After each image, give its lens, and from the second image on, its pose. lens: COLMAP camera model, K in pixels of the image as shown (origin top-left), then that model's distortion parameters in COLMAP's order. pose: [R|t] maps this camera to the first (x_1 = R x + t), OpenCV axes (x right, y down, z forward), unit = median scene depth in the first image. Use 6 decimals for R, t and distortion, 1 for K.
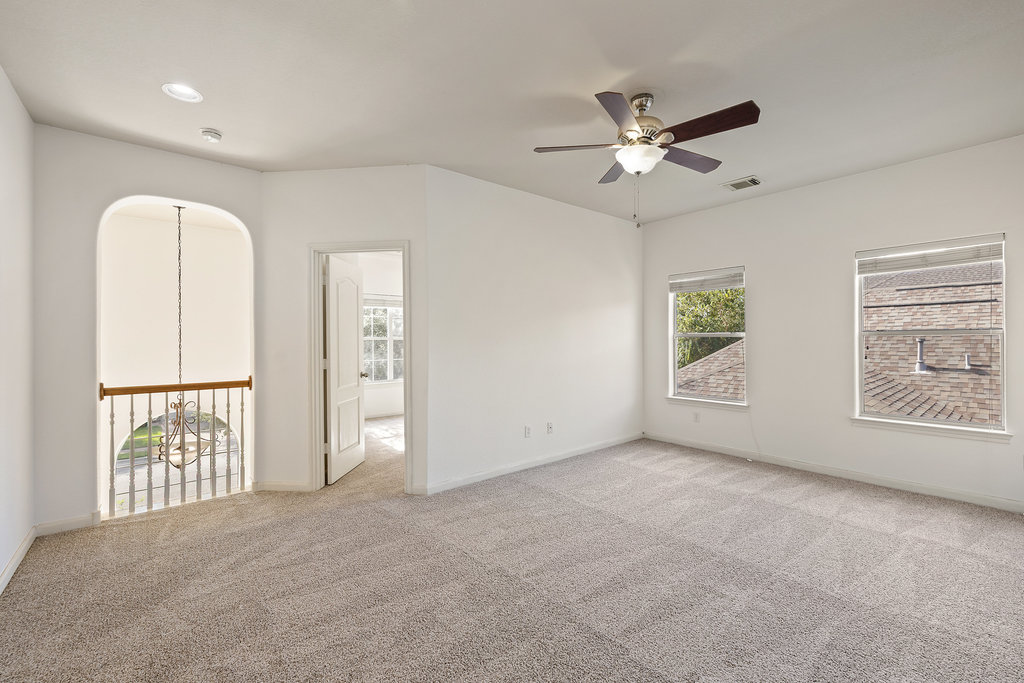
lens RADIAL K [[429.3, 0, 509.0], [0, 429.3, 336.5], [0, 0, 1]] dist [0.000922, 0.000428]
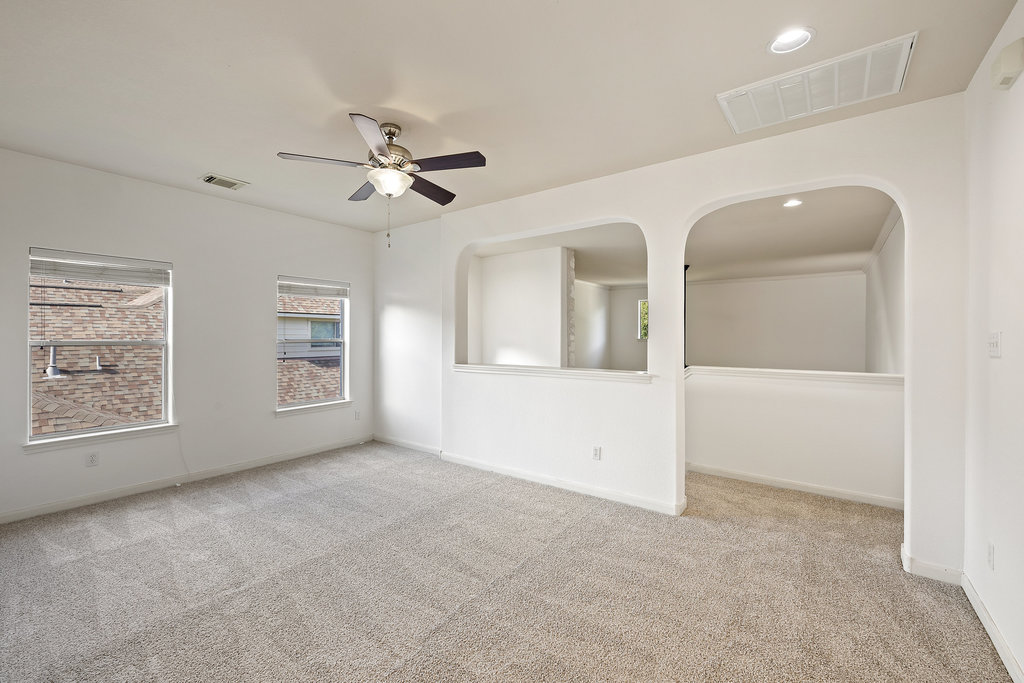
lens RADIAL K [[429.3, 0, 509.0], [0, 429.3, 336.5], [0, 0, 1]] dist [0.000922, 0.000428]
pose [[-0.227752, 0.004608, 0.973708, -0.203712], [-0.003479, 0.999979, -0.005546, -0.004011], [-0.973713, -0.004651, -0.227731, 0.259290]]
